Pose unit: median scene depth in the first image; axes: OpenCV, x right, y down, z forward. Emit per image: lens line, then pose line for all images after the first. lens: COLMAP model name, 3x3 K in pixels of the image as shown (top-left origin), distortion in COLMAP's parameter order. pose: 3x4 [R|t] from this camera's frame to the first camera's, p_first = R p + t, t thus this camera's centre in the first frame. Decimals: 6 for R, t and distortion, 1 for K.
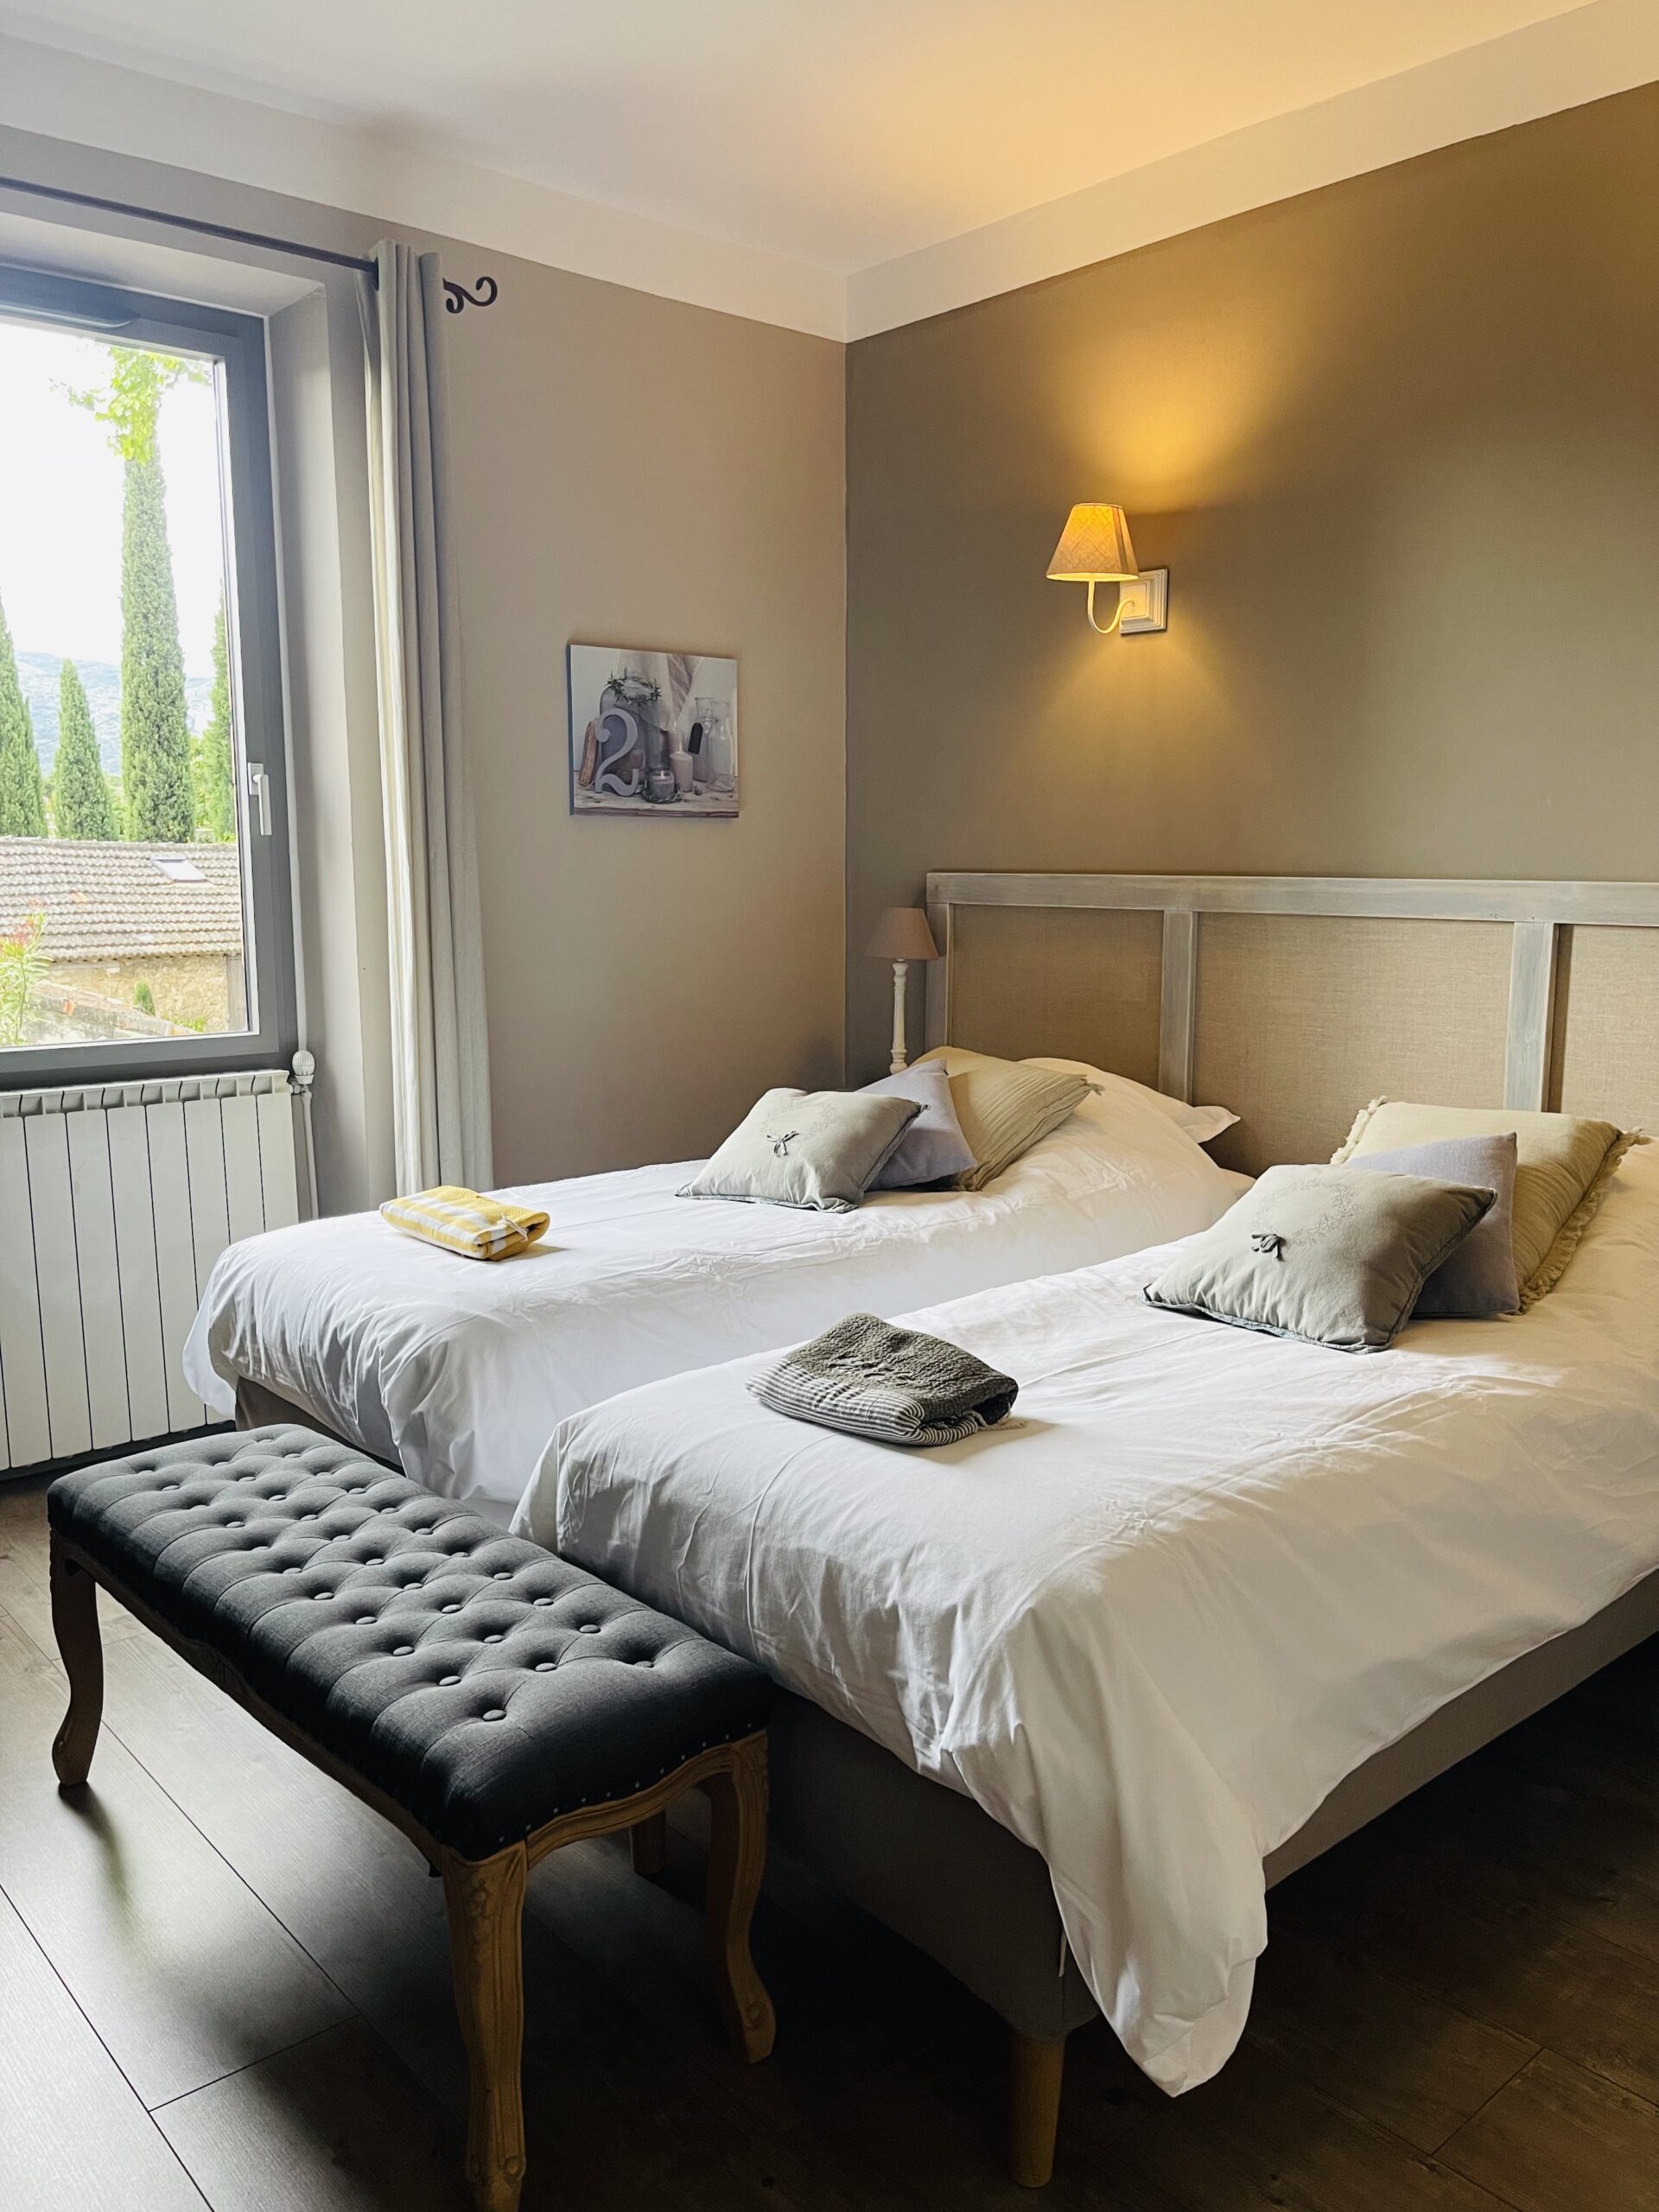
lens RADIAL K [[1684.0, 0, 829.7], [0, 1684.0, 1106.8], [0, 0, 1]] dist [0.056661, -0.082407]
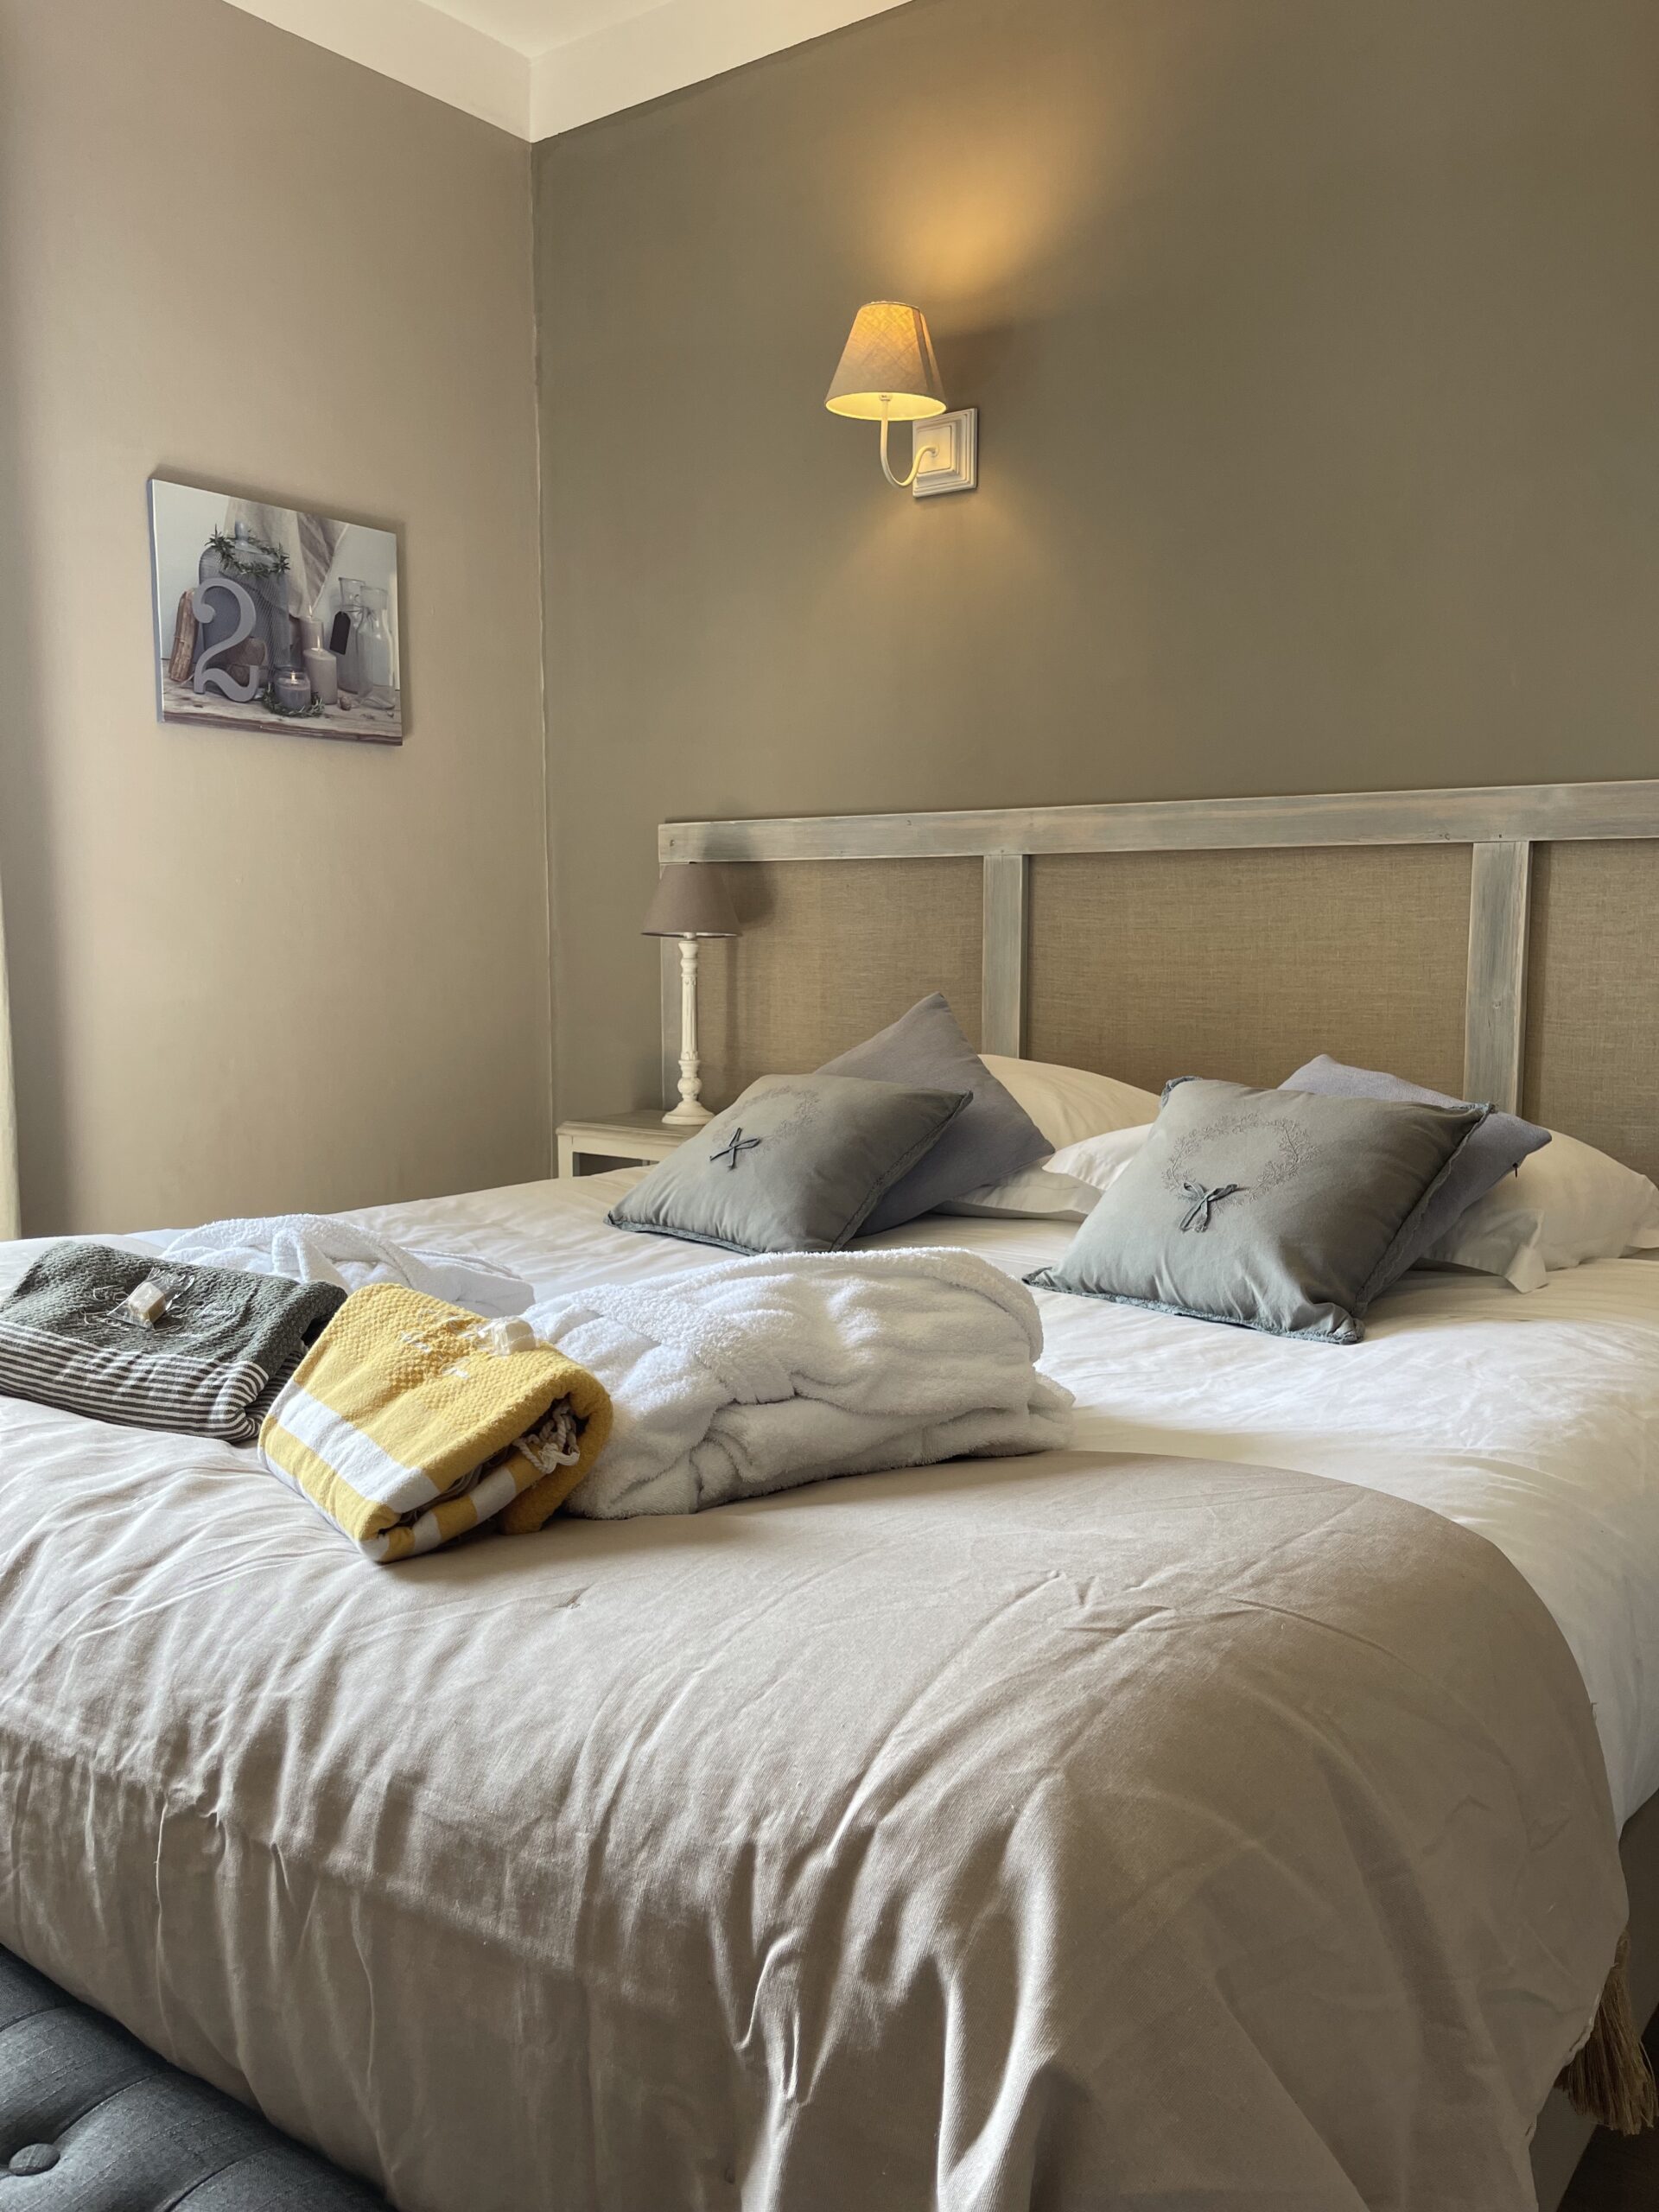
lens RADIAL K [[1699.7, 0, 833.3], [0, 1699.7, 1117.0], [0, 0, 1]] dist [0.028168, -0.005393]
pose [[0.980412, -0.019213, 0.196019, -0.019405], [0.026301, 0.999089, -0.033618, 0.023555], [-0.195195, 0.038115, 0.980024, 0.246972]]
